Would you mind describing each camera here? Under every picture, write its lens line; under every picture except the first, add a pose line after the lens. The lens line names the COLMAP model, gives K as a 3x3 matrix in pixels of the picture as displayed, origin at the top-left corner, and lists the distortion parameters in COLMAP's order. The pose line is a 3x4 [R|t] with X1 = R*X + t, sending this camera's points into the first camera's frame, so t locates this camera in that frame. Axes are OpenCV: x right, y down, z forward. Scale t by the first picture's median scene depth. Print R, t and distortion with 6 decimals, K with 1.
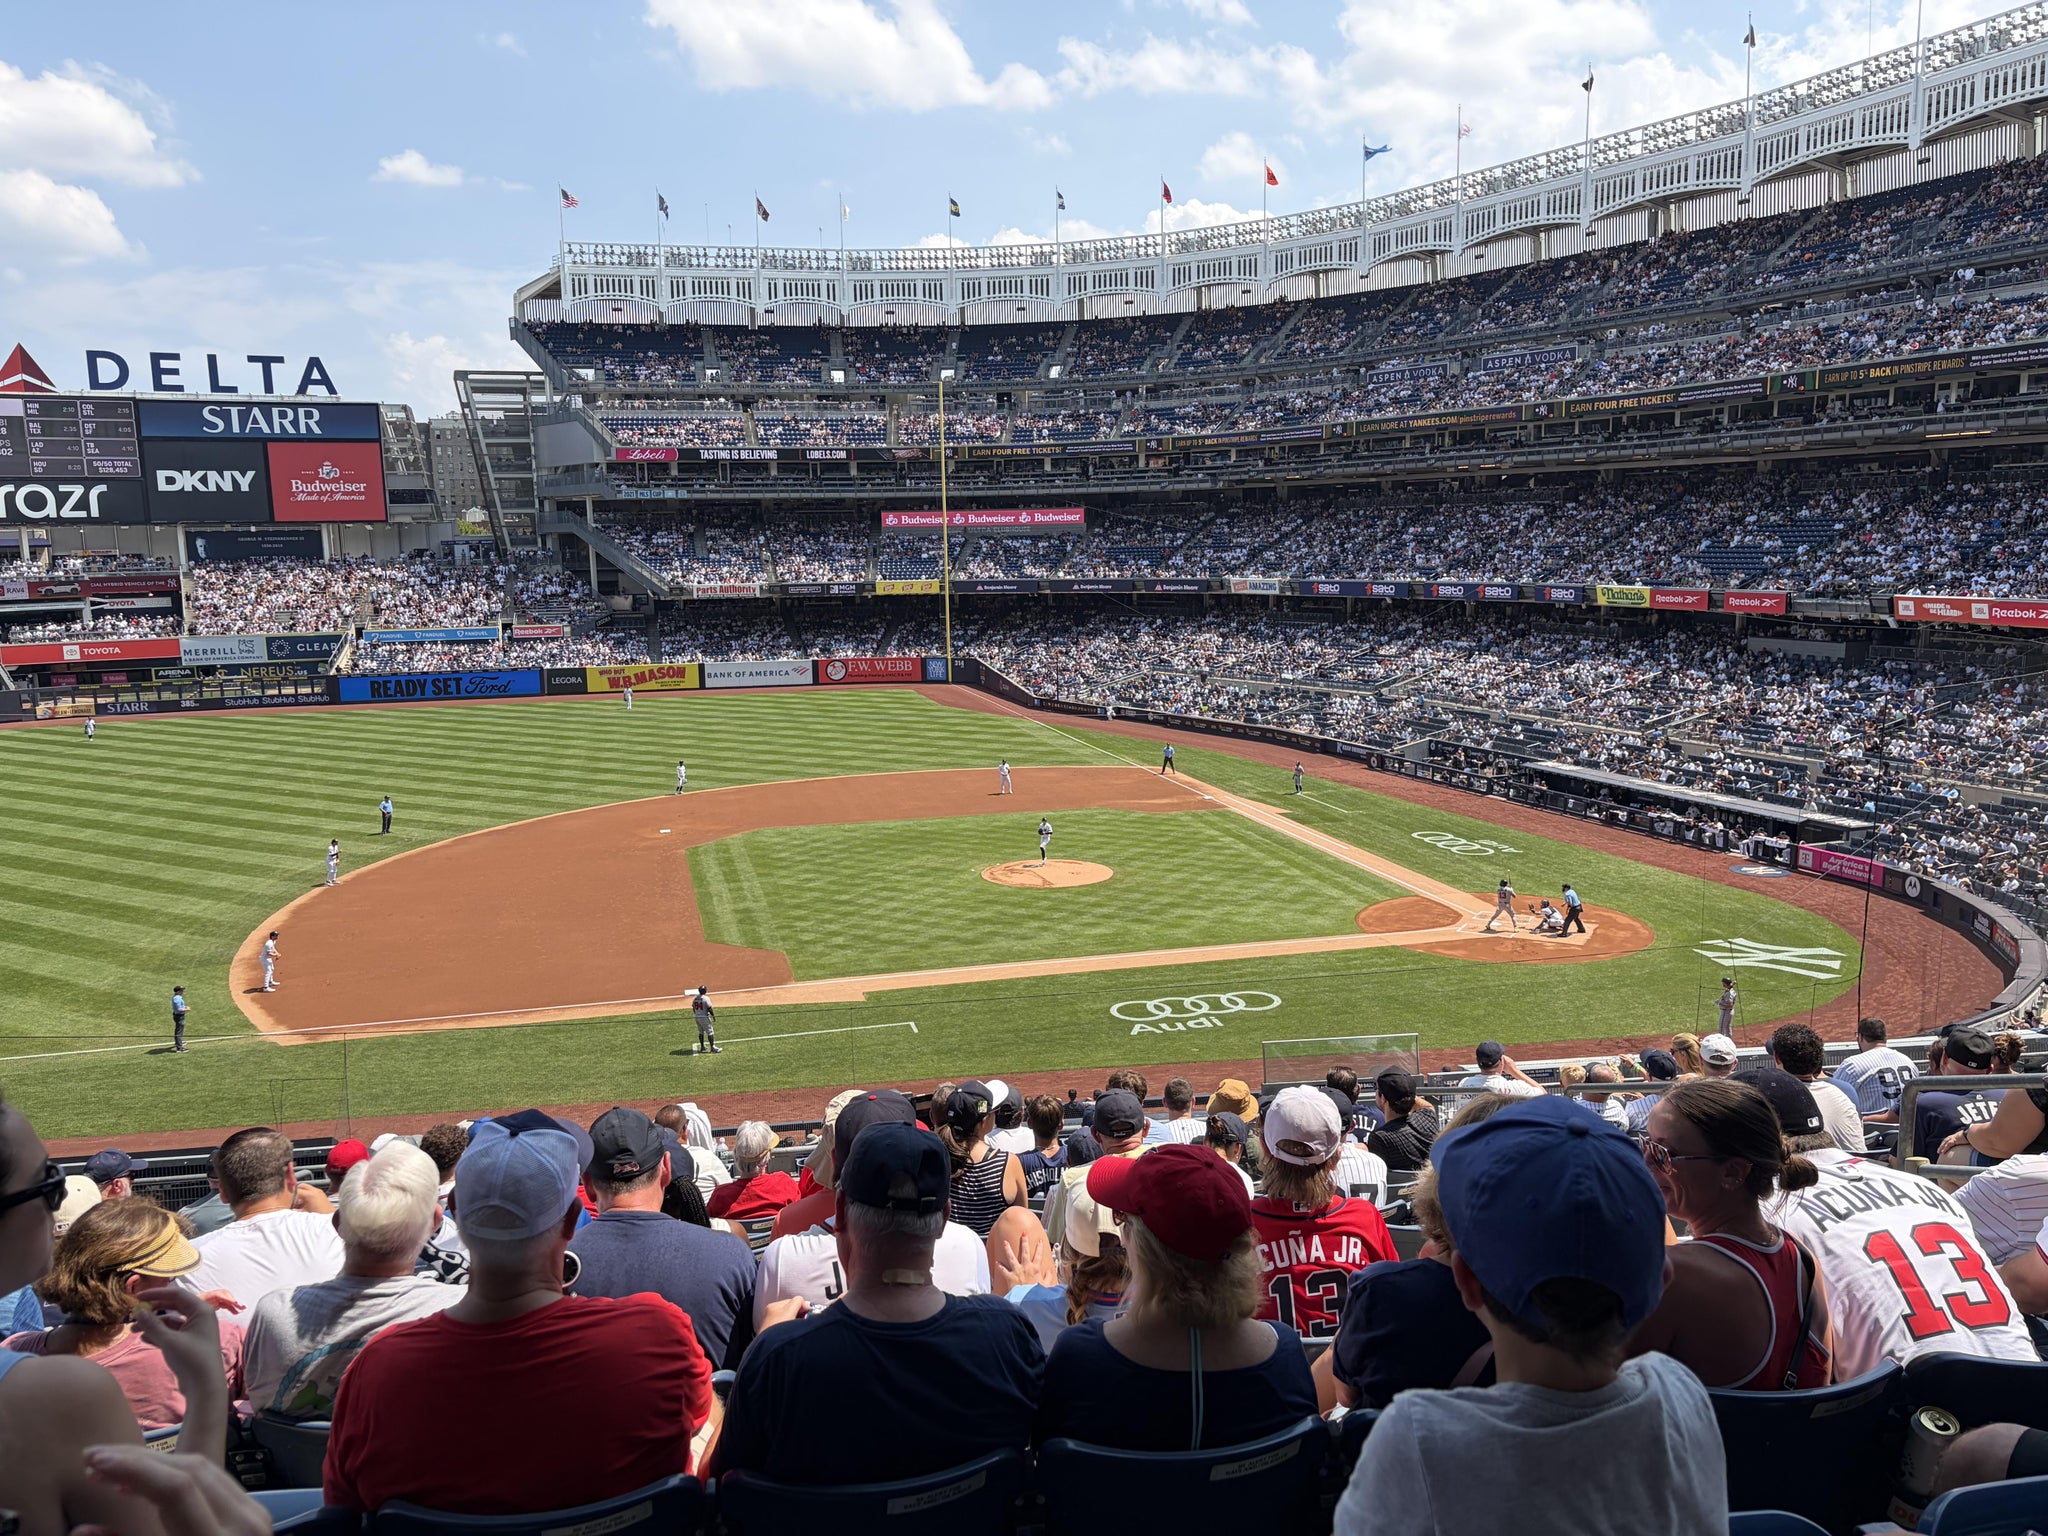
lens RADIAL K [[1543.9, 0, 1024.9], [0, 1543.9, 775.3], [0, 0, 1]] dist [0.028441, 0.001657]
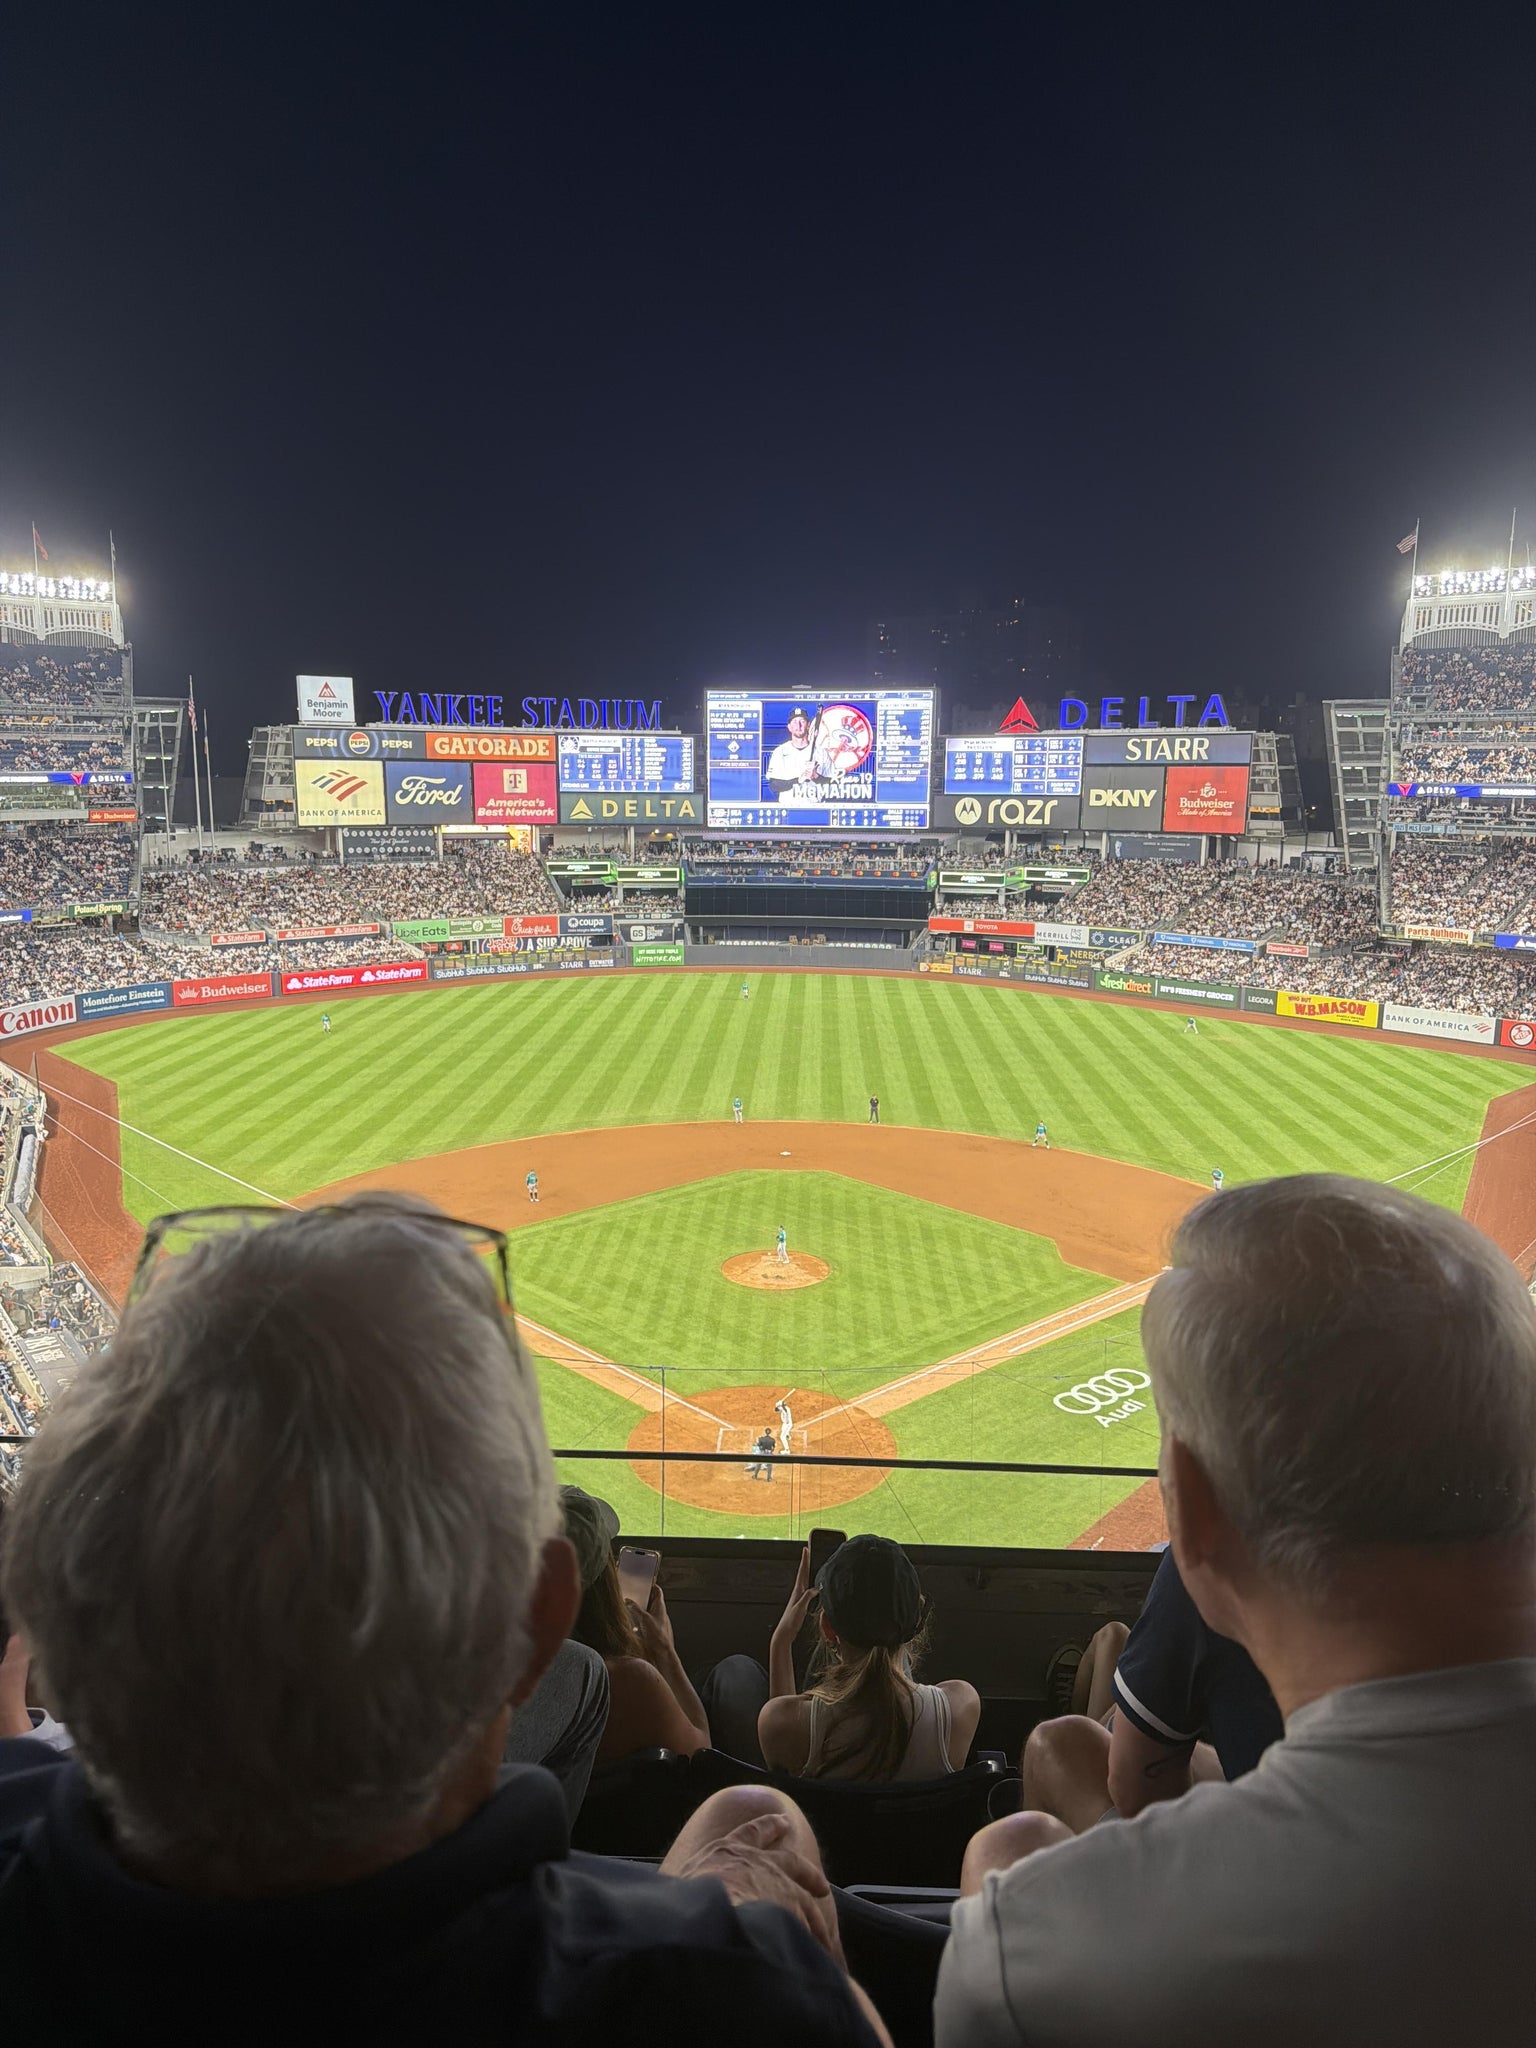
lens RADIAL K [[1422.8, 0, 767.2], [0, 1422.8, 1026.2], [0, 0, 1]] dist [0.193803, -0.441256]
pose [[0.483042, 0.179089, -0.857087, 0.381159], [-0.150935, 0.981237, 0.119966, -0.103599], [0.862490, 0.071416, 0.501010, 0.171701]]
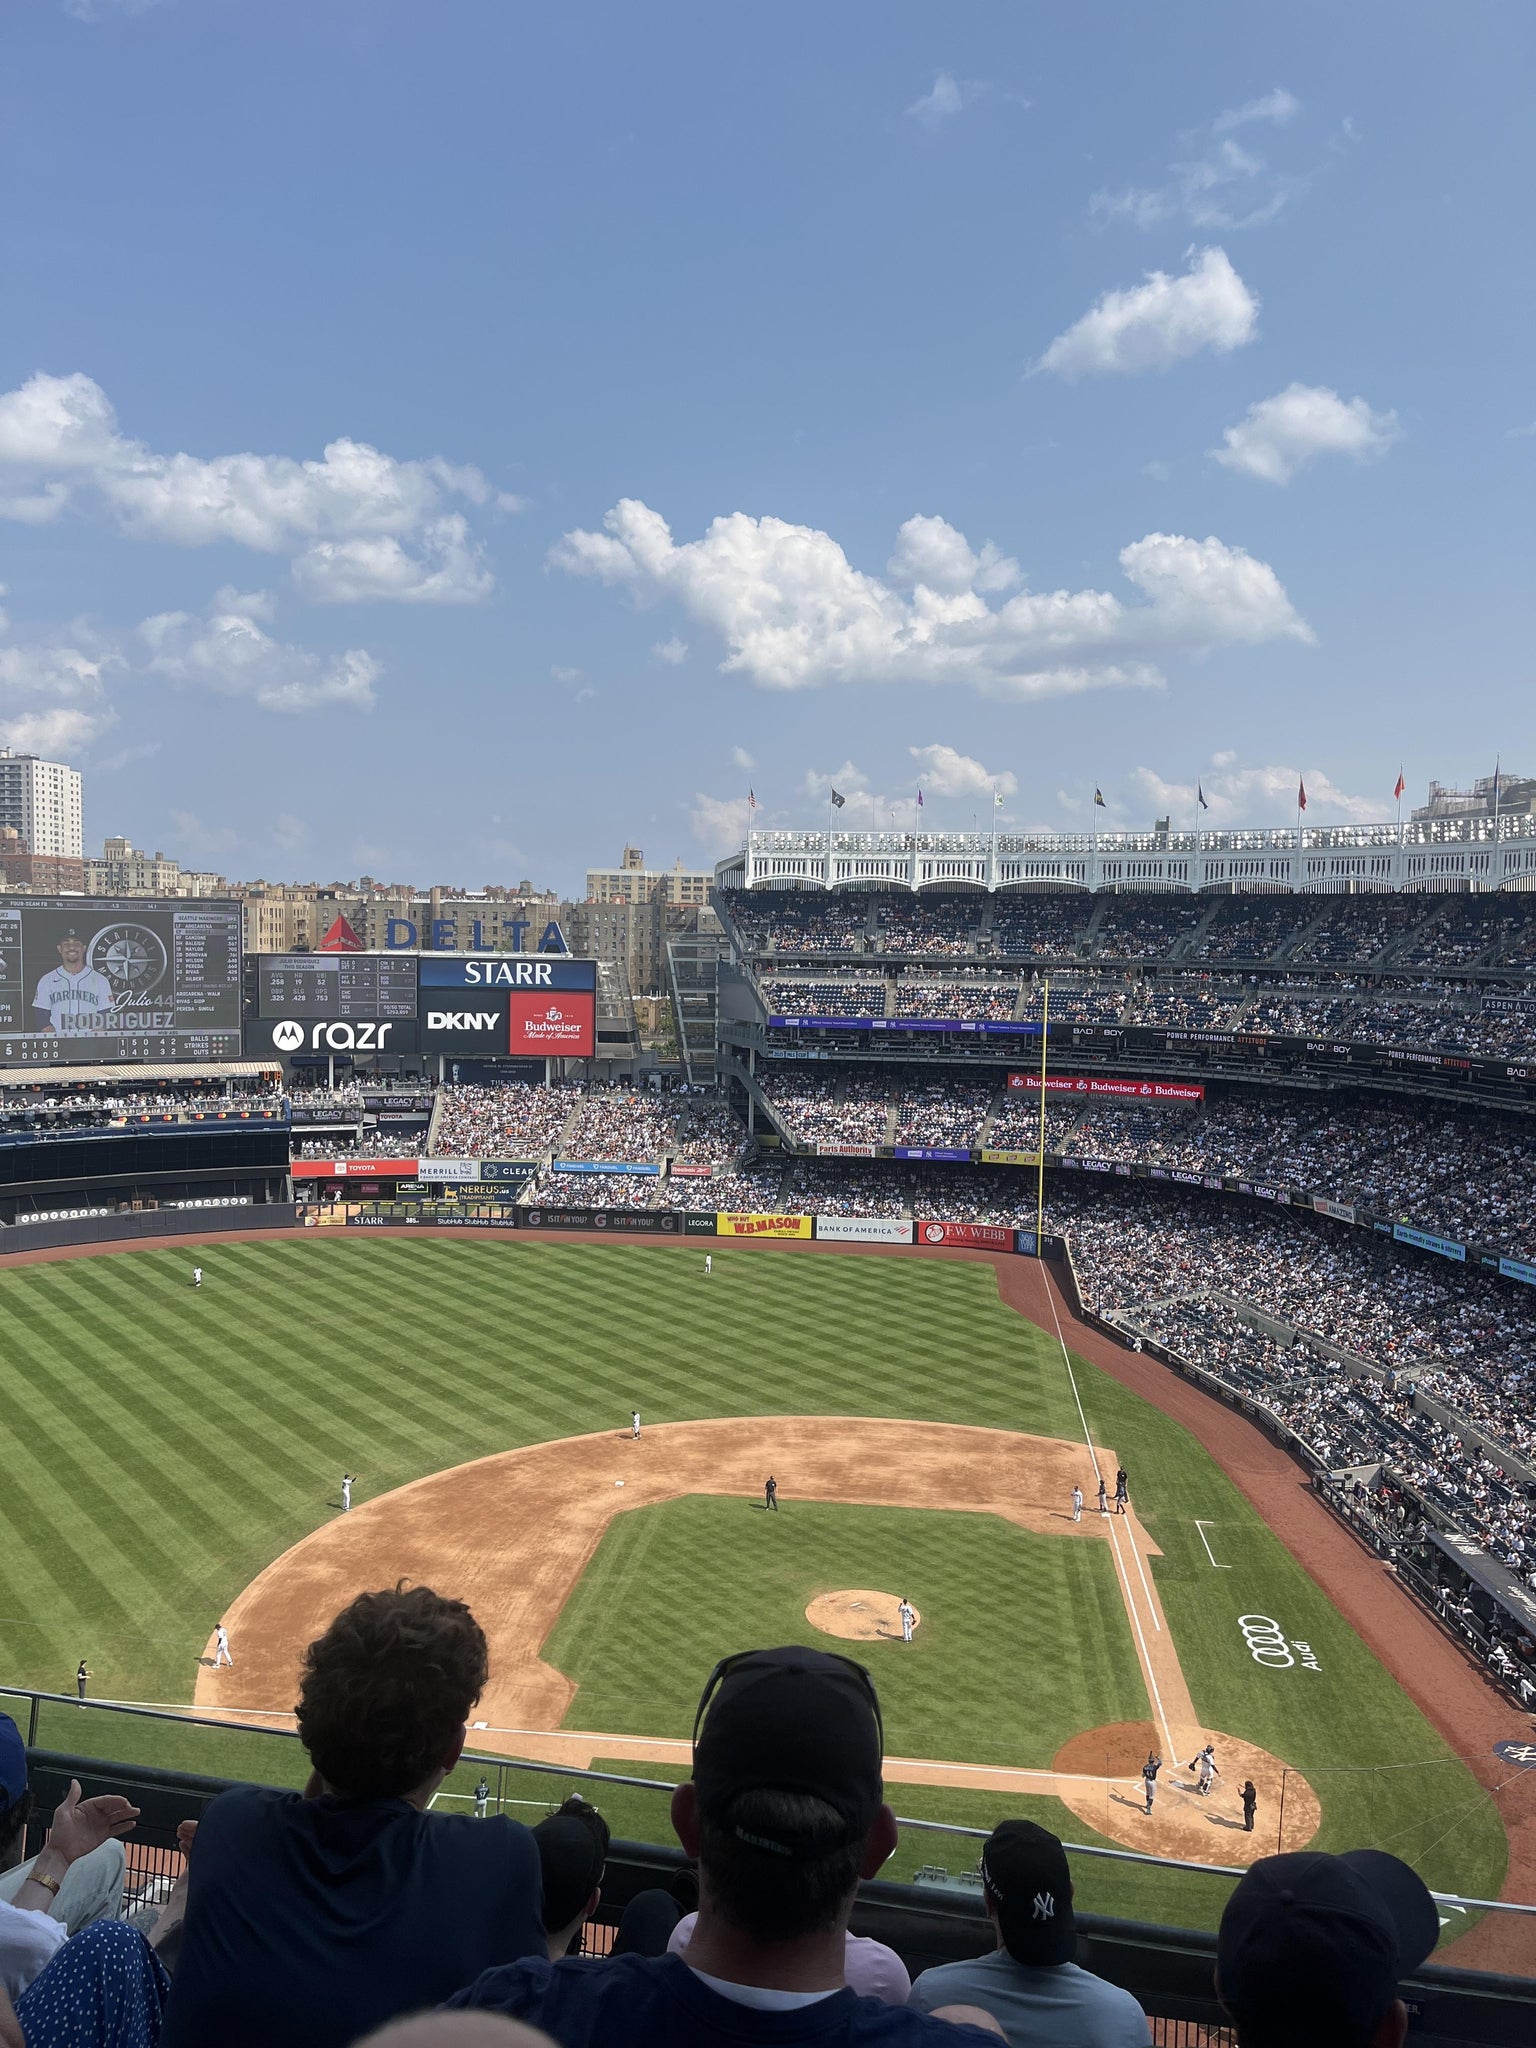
lens RADIAL K [[1541.2, 0, 768.0], [0, 1541.2, 1024.0], [0, 0, 1]] dist [0.092195, -0.100265]
pose [[0.933756, 0.056645, -0.353400, 0.136080], [-0.090159, 0.992782, -0.079092, -0.111619], [0.346369, 0.105715, 0.932123, -0.062193]]
